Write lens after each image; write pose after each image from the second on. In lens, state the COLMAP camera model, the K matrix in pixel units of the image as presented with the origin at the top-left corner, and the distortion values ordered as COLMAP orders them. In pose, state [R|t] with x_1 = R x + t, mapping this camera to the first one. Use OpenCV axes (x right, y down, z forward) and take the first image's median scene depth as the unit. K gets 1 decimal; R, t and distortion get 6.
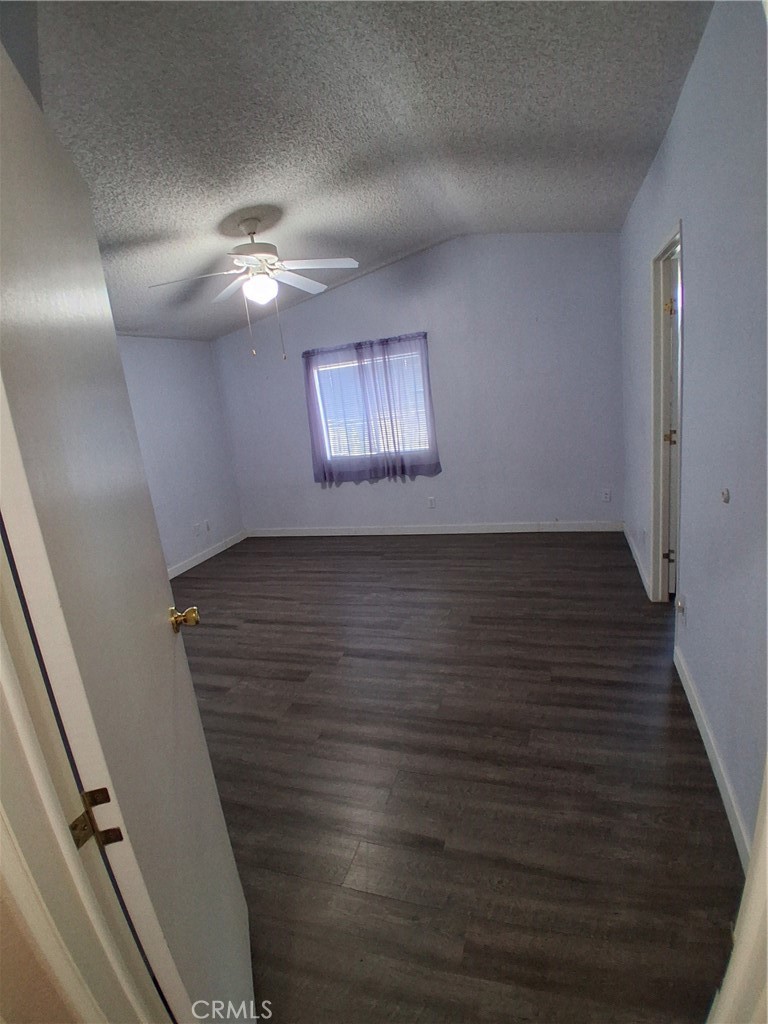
lens RADIAL K [[500.9, 0, 380.3], [0, 500.9, 530.0], [0, 0, 1]] dist [0.000695, 0.000013]
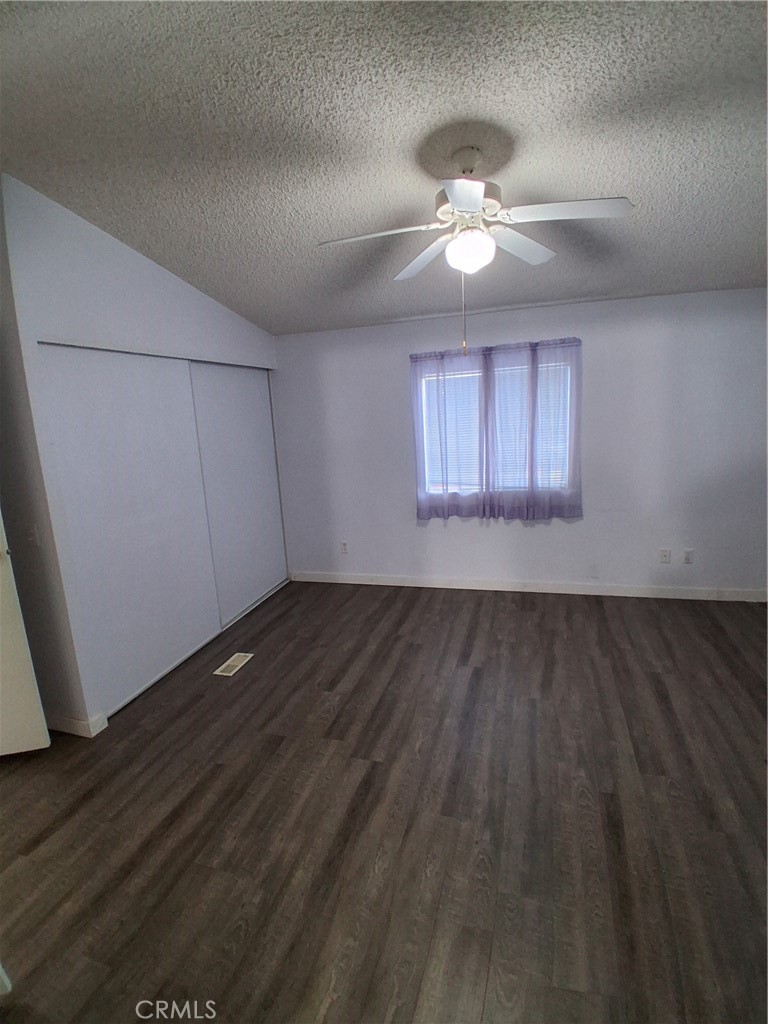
lens RADIAL K [[516.7, 0, 376.5], [0, 516.7, 508.8], [0, 0, 1]] dist [0.000585, -0.045710]
pose [[0.041158, 0.312471, -0.949035, 0.478269], [-0.224704, 0.928403, 0.295933, -0.293316], [0.973558, 0.201072, 0.108424, 0.742959]]
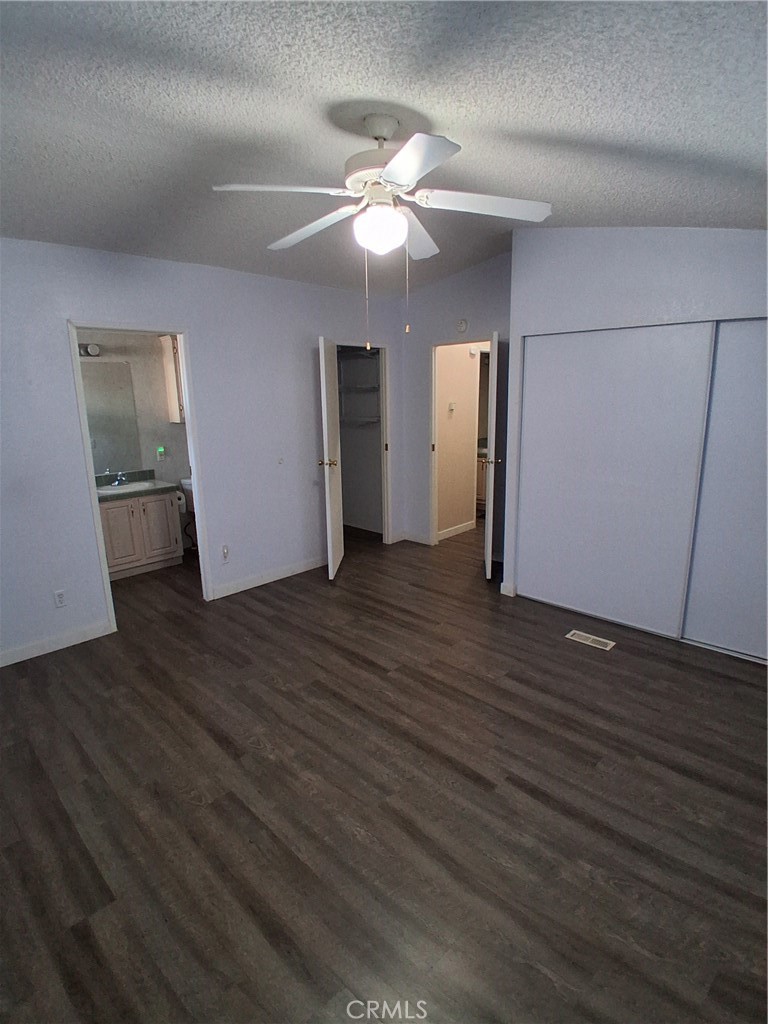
lens RADIAL K [[516.7, 0, 376.5], [0, 516.7, 508.8], [0, 0, 1]] dist [0.000585, -0.045710]
pose [[-0.887974, 0.040109, 0.458141, -0.461107], [0.246794, 0.882159, 0.401109, -0.383719], [-0.388065, 0.469241, -0.793233, 1.459344]]
